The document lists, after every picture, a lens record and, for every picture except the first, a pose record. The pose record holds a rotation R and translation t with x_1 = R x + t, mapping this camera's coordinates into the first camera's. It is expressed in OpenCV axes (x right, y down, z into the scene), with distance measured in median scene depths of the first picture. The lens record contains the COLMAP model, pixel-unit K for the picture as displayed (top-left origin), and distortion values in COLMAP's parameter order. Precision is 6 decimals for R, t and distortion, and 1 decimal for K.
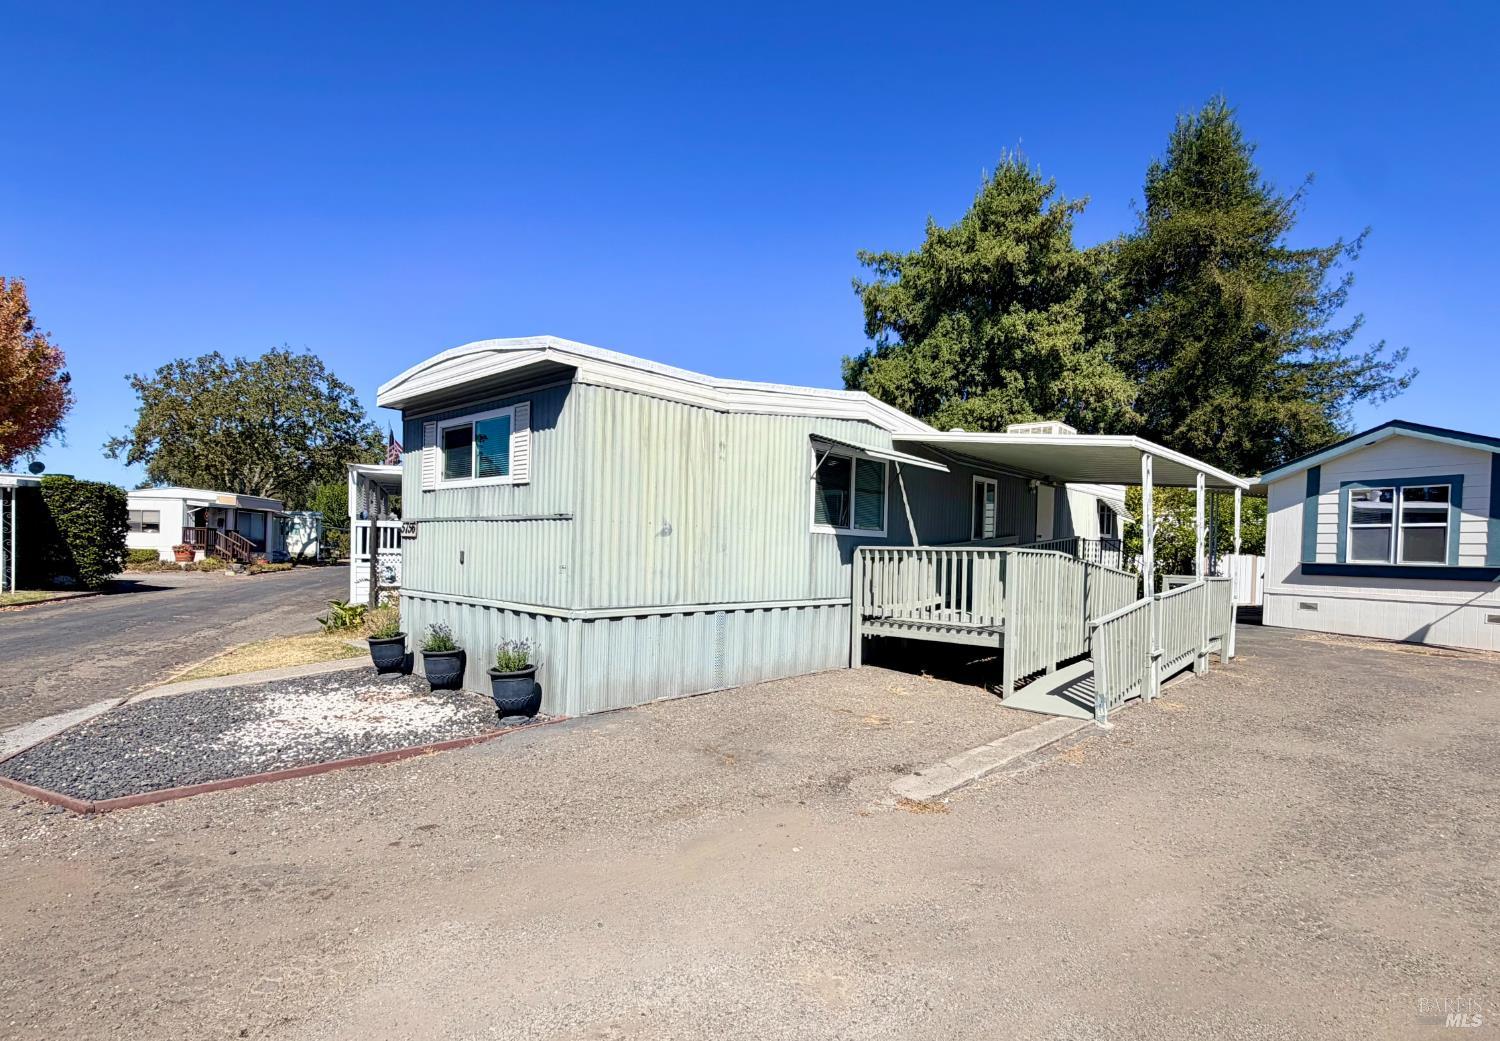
lens RADIAL K [[763.1, 0, 764.5], [0, 763.1, 554.7], [0, 0, 1]] dist [-0.000700, 0.000110]
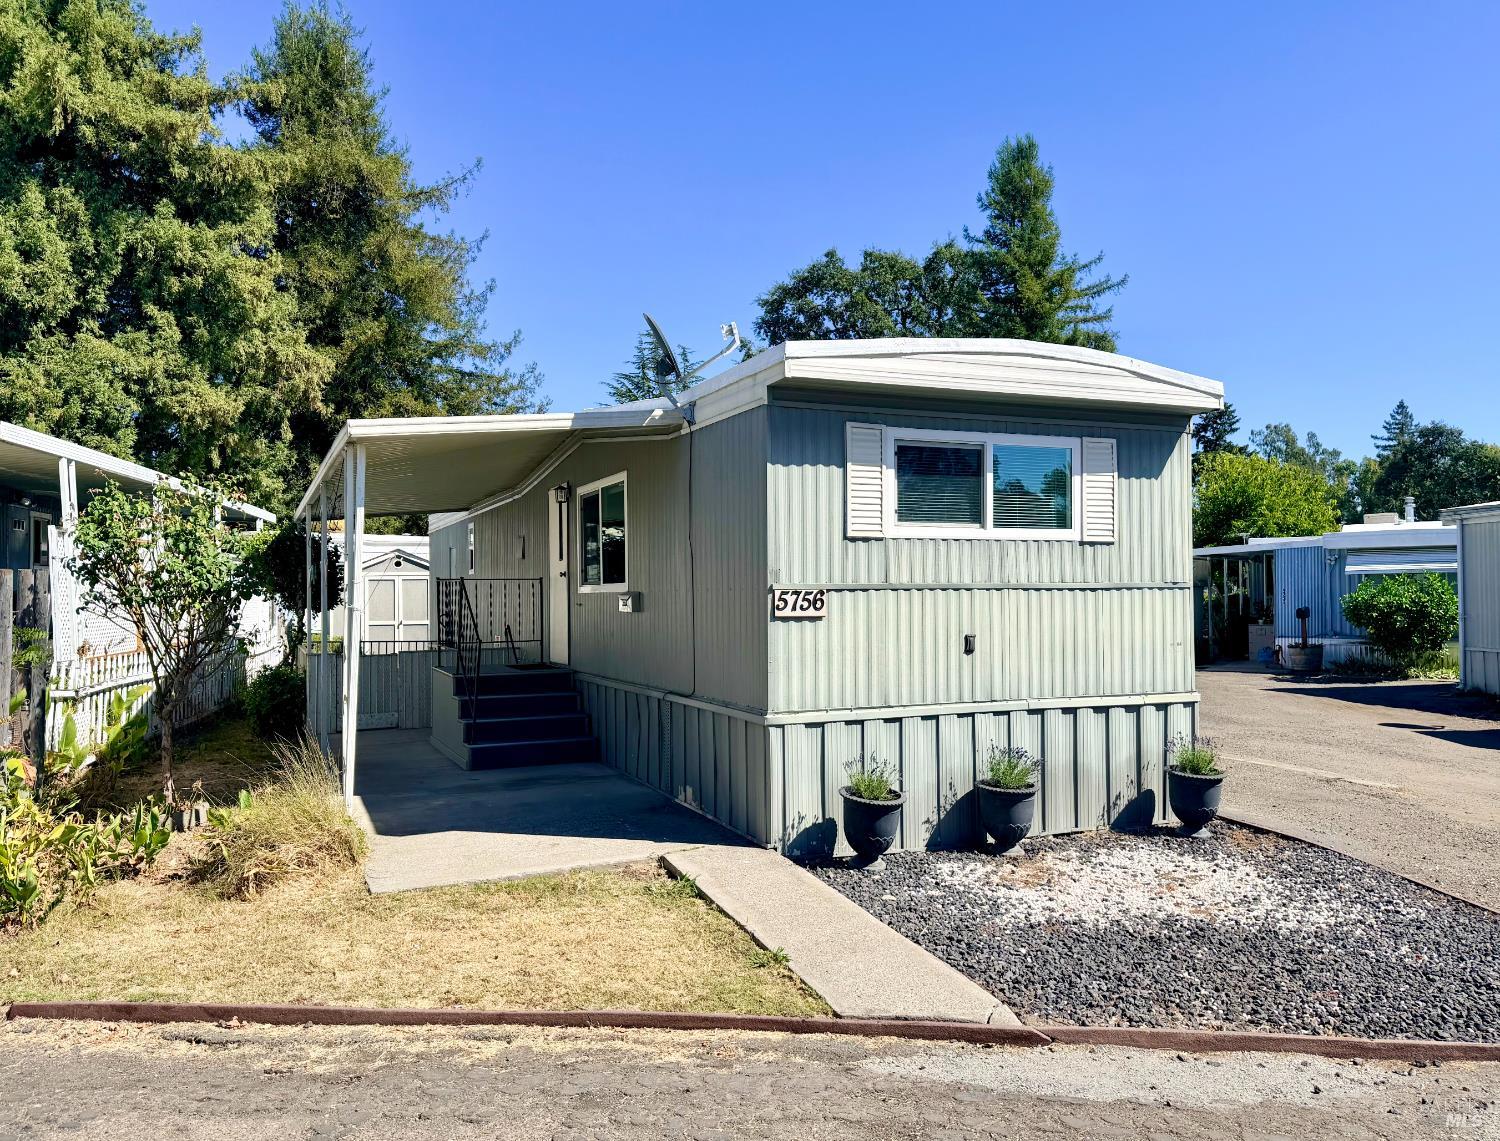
lens RADIAL K [[1102.7, 0, 750.0], [0, 1102.7, 570.5], [0, 0, 1]] dist [0.103309, -0.141383]
pose [[0.397118, -0.008660, 0.917727, -0.345780], [0.020498, 0.999790, 0.000565, -0.016675], [-0.917539, 0.018587, 0.397212, 0.202586]]
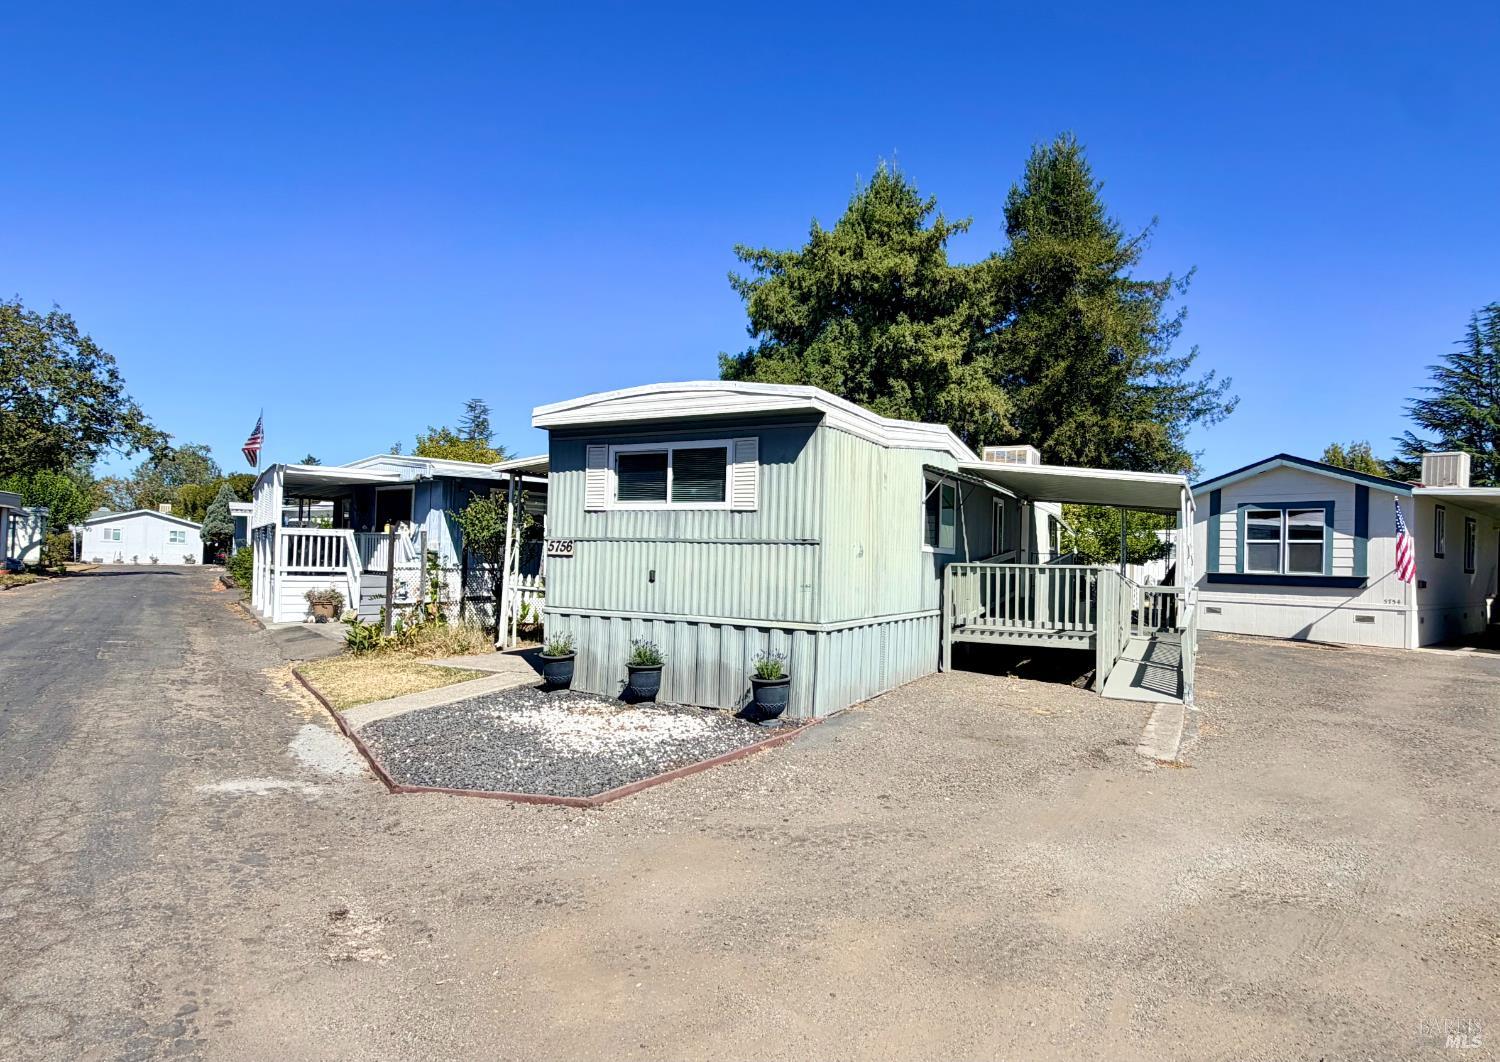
lens RADIAL K [[859.0, 0, 750.0], [0, 859.0, 531.0], [0, 0, 1]] dist [-0.003046, -0.000363]
pose [[0.971363, 0.007626, 0.237479, -0.139835], [0.000138, 0.999467, -0.032660, -0.005198], [-0.237602, 0.031758, 0.970843, -0.048239]]
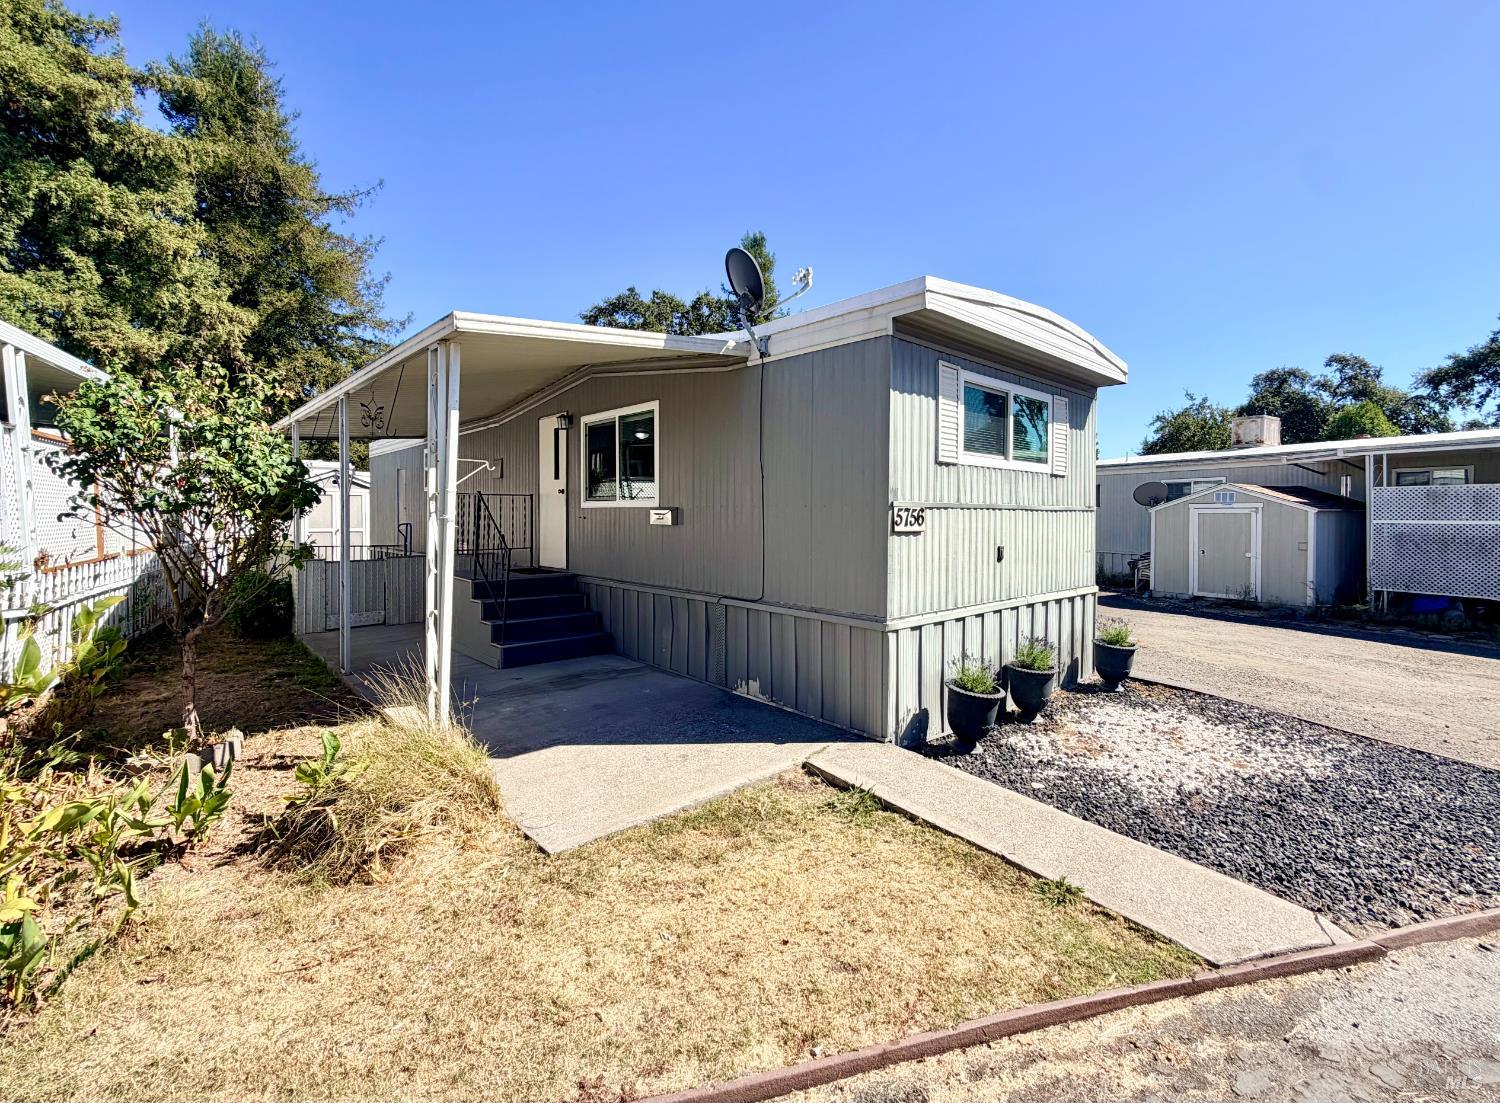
lens RADIAL K [[675.8, 0, 791.8], [0, 675.8, 518.3], [0, 0, 1]] dist [-0.001407, 0.001374]
pose [[0.062412, -0.031897, 0.997541, -0.288418], [-0.002262, 0.999482, 0.032100, -0.014677], [-0.998048, -0.004260, 0.062307, 0.301105]]
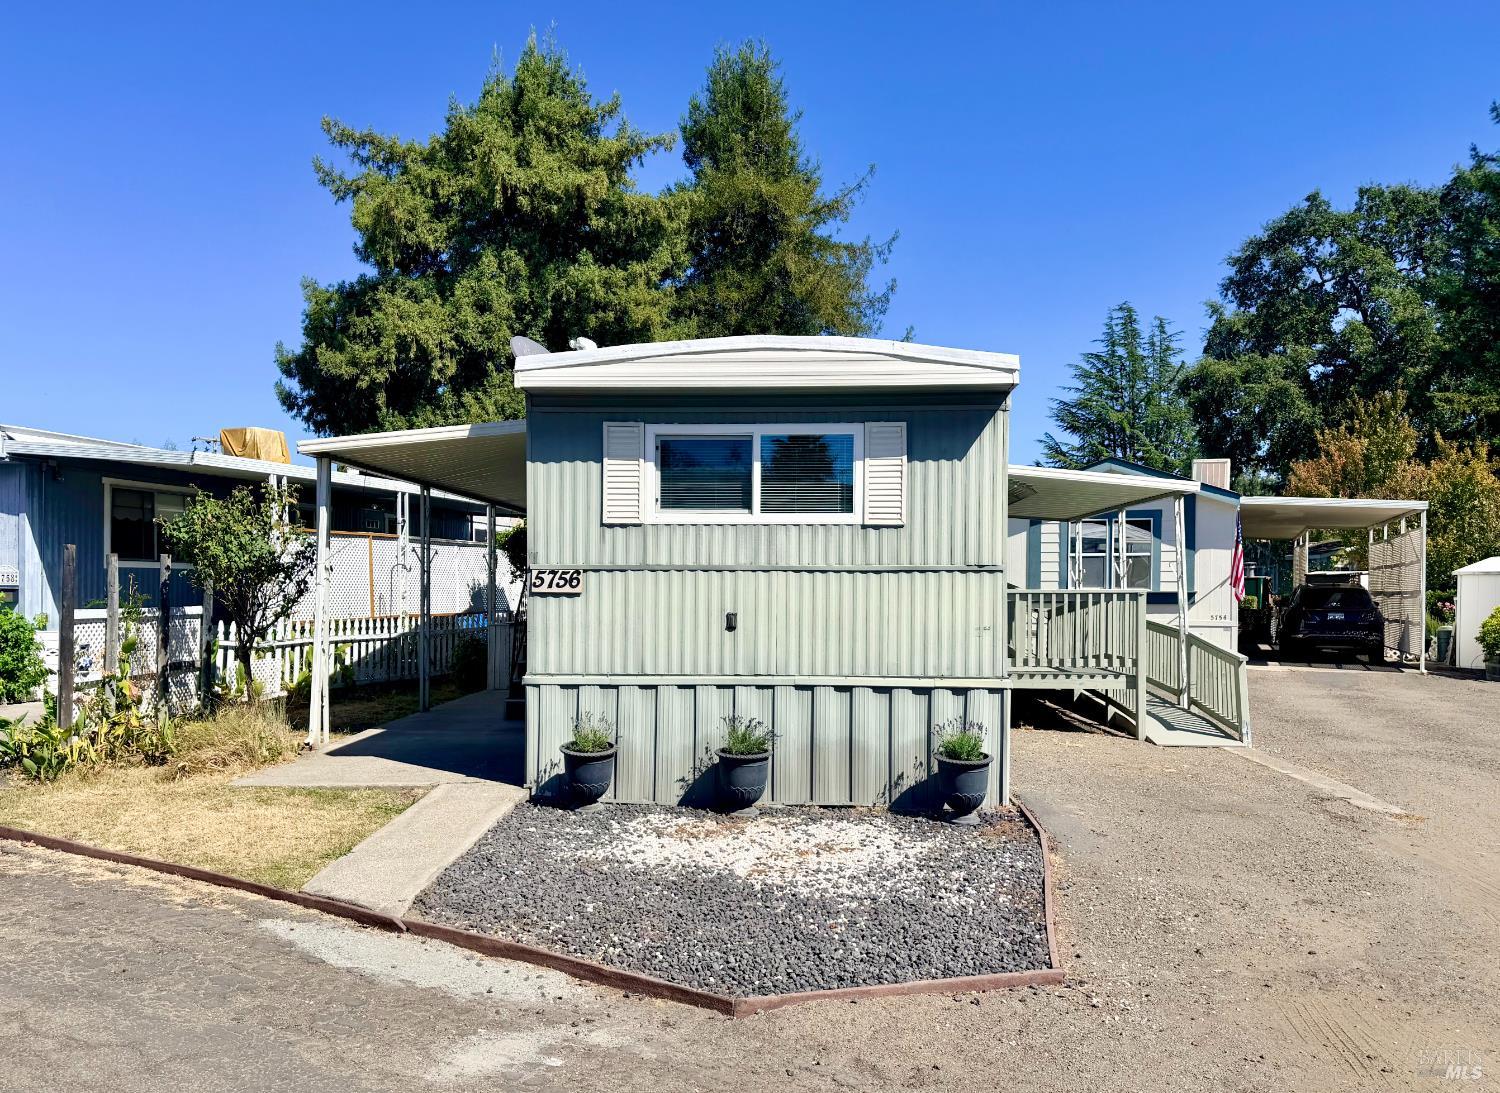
lens RADIAL K [[1109.4, 0, 747.2], [0, 1109.4, 581.8], [0, 0, 1]] dist [0.137874, -0.239648]
pose [[0.772306, -0.019960, 0.634937, -0.267178], [0.018633, 0.999788, 0.008764, -0.010950], [-0.634977, 0.005062, 0.772514, 0.047426]]
